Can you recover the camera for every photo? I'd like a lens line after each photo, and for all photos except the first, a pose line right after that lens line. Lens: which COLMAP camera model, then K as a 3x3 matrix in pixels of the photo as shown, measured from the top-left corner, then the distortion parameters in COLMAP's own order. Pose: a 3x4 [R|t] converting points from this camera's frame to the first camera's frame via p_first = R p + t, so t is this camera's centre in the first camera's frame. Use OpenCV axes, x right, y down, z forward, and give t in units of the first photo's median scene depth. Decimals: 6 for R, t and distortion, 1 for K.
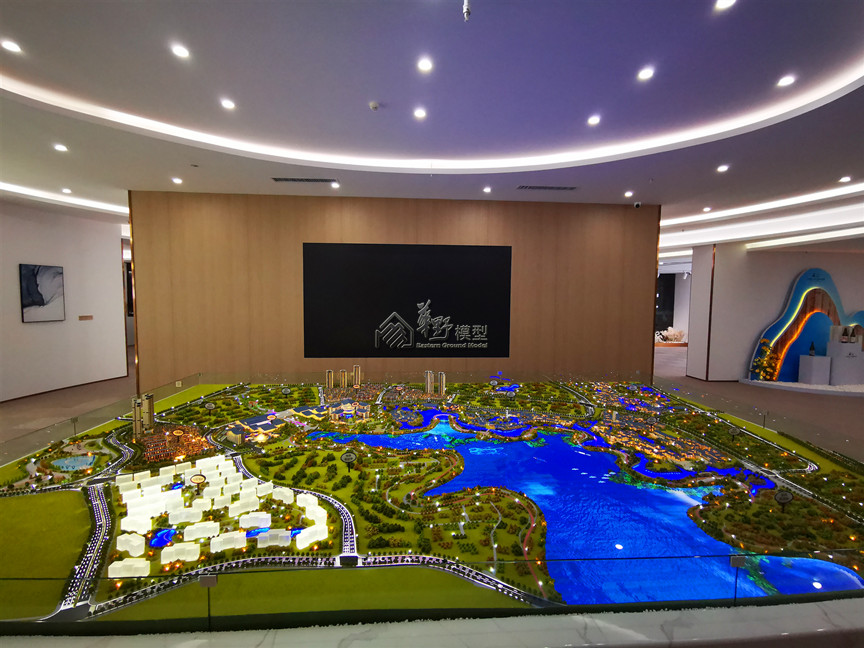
lens RADIAL K [[393.7, 0, 428.2], [0, 393.7, 324.2], [0, 0, 1]] dist [0.008983, -0.001167]
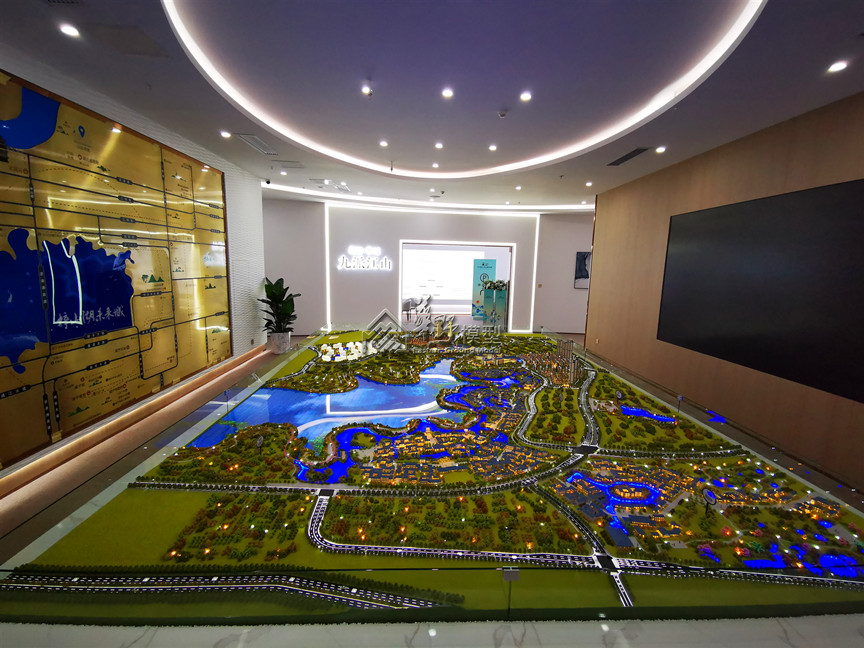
lens RADIAL K [[393.7, 0, 432.9], [0, 393.7, 321.5], [0, 0, 1]] dist [0.008983, -0.001167]
pose [[-0.031870, 0.134564, -0.990392, 1.492728], [-0.086849, 0.986775, 0.136867, -0.095135], [0.995712, 0.090377, -0.019761, 1.121549]]
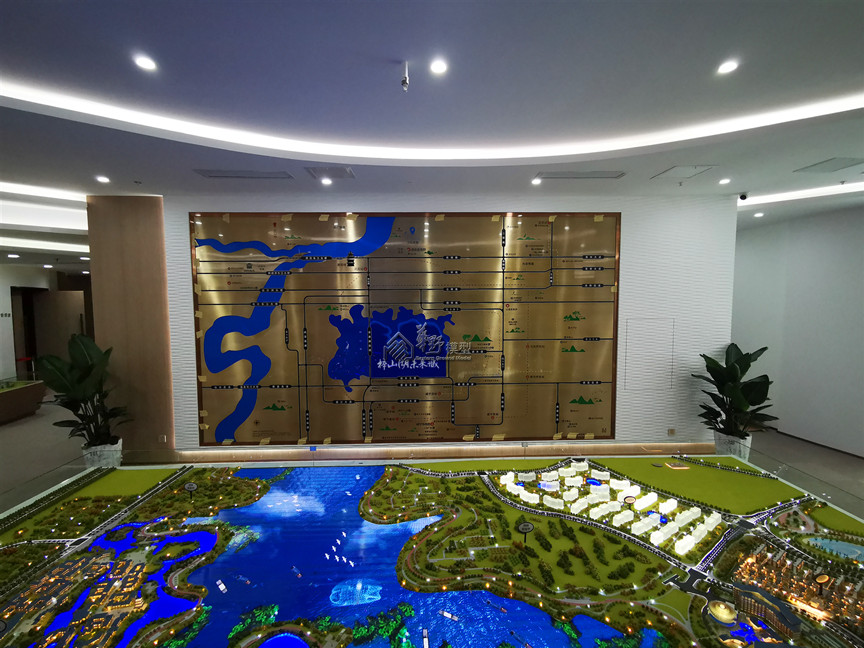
lens RADIAL K [[393.7, 0, 433.6], [0, 393.7, 328.4], [0, 0, 1]] dist [0.008983, -0.001167]
pose [[-0.999588, -0.004464, 0.028369, -0.006812], [-0.000586, 0.990810, 0.135260, -0.235891], [-0.028712, 0.135188, -0.990404, 1.710468]]
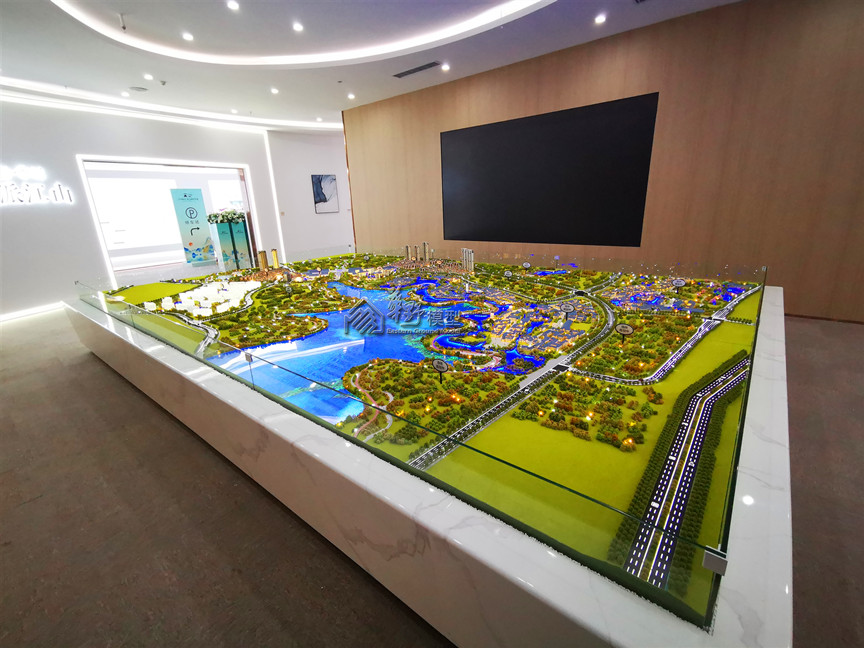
lens RADIAL K [[393.7, 0, 429.3], [0, 393.7, 322.8], [0, 0, 1]] dist [0.008983, -0.001167]
pose [[0.725935, 0.166770, -0.667238, 1.095191], [0.002614, 0.969480, 0.245157, 0.086489], [0.687758, -0.179713, 0.703343, 0.265018]]
